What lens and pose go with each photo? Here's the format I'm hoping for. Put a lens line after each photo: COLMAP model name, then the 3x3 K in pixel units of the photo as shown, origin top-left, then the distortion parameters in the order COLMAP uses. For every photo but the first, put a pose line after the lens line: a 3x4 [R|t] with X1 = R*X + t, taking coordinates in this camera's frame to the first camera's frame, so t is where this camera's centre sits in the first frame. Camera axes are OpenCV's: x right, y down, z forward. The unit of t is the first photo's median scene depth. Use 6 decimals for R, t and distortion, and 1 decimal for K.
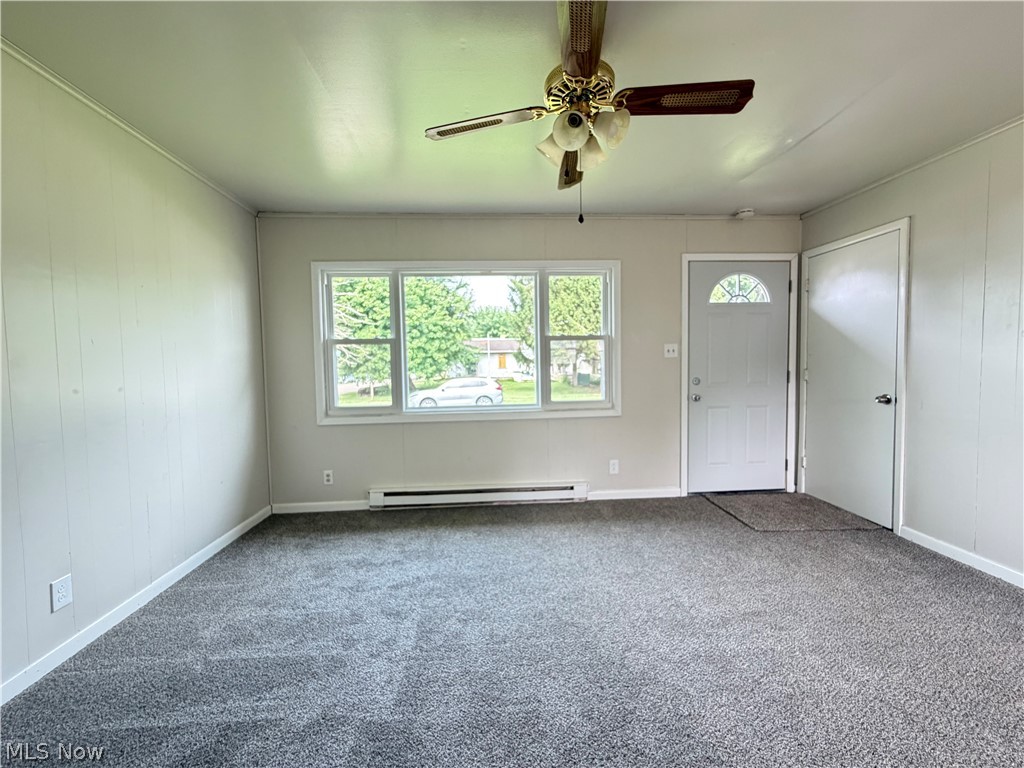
lens RADIAL K [[410.2, 0, 508.9], [0, 410.2, 384.1], [0, 0, 1]] dist [-0.003889, 0.004625]
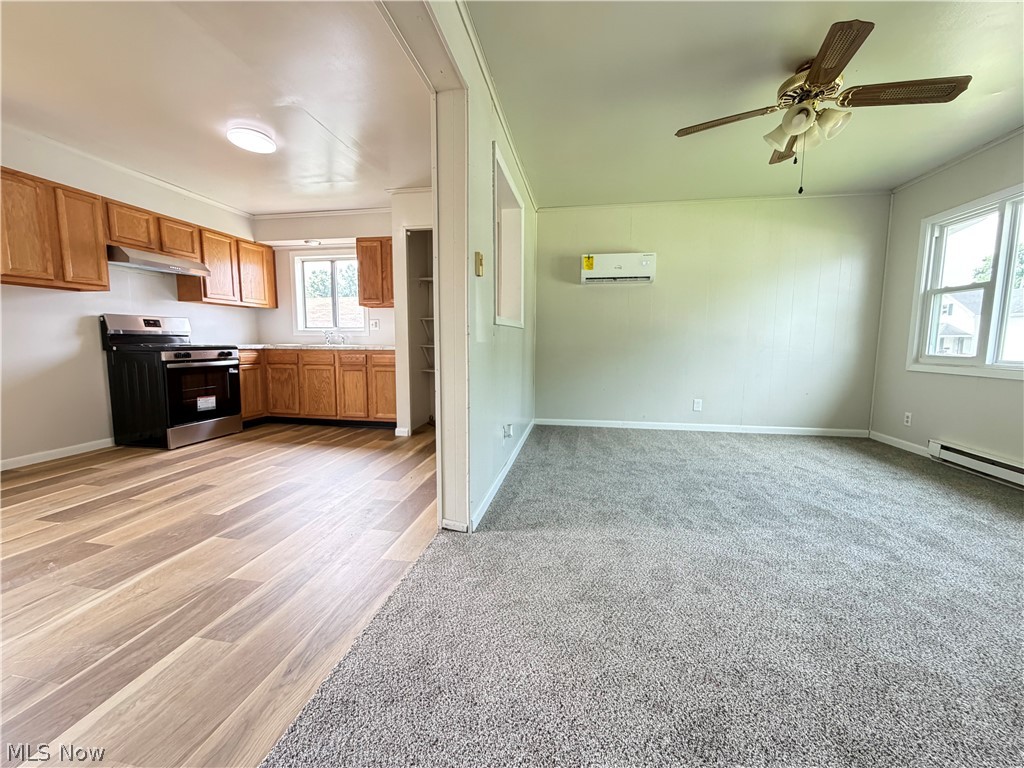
lens RADIAL K [[409.2, 0, 509.3], [0, 409.2, 383.9], [0, 0, 1]] dist [0.000274, -0.000086]
pose [[-0.241370, 0.119257, -0.963077, 0.849539], [-0.049776, 0.989592, 0.135016, 0.040522], [0.969156, 0.080527, -0.232922, 0.216550]]
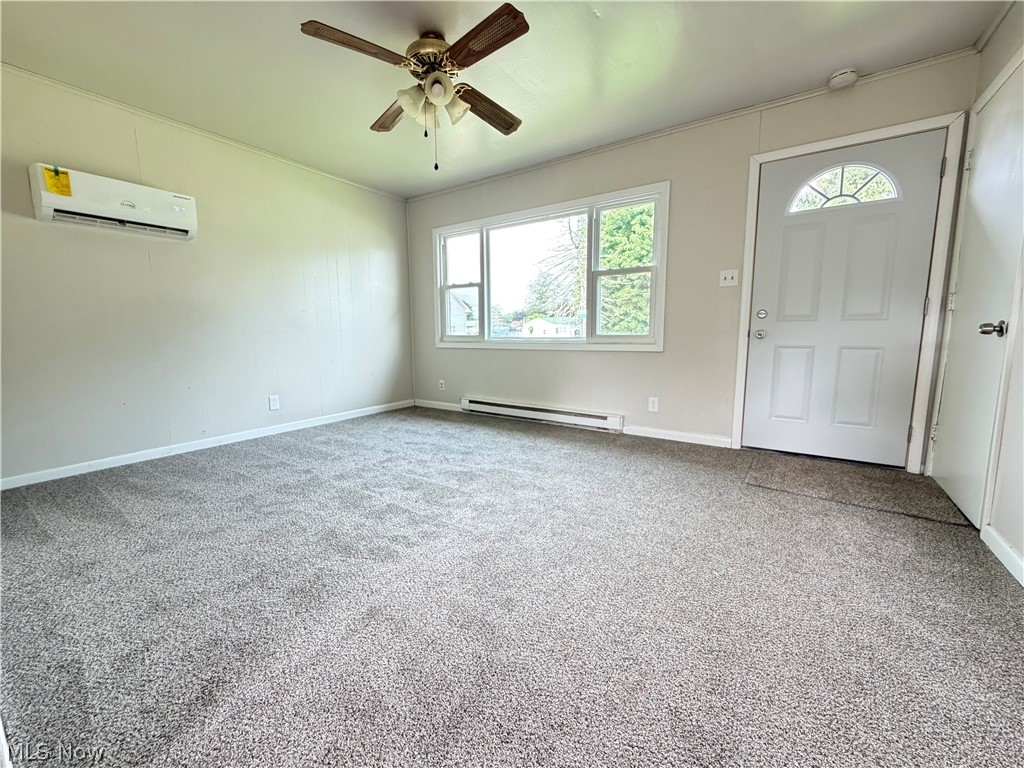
lens RADIAL K [[409.2, 0, 509.3], [0, 409.2, 383.9], [0, 0, 1]] dist [0.000274, -0.000086]
pose [[0.788570, 0.091806, -0.608054, 0.594045], [-0.038211, 0.994198, 0.100553, 0.072355], [0.613757, -0.056058, 0.787502, 0.034103]]
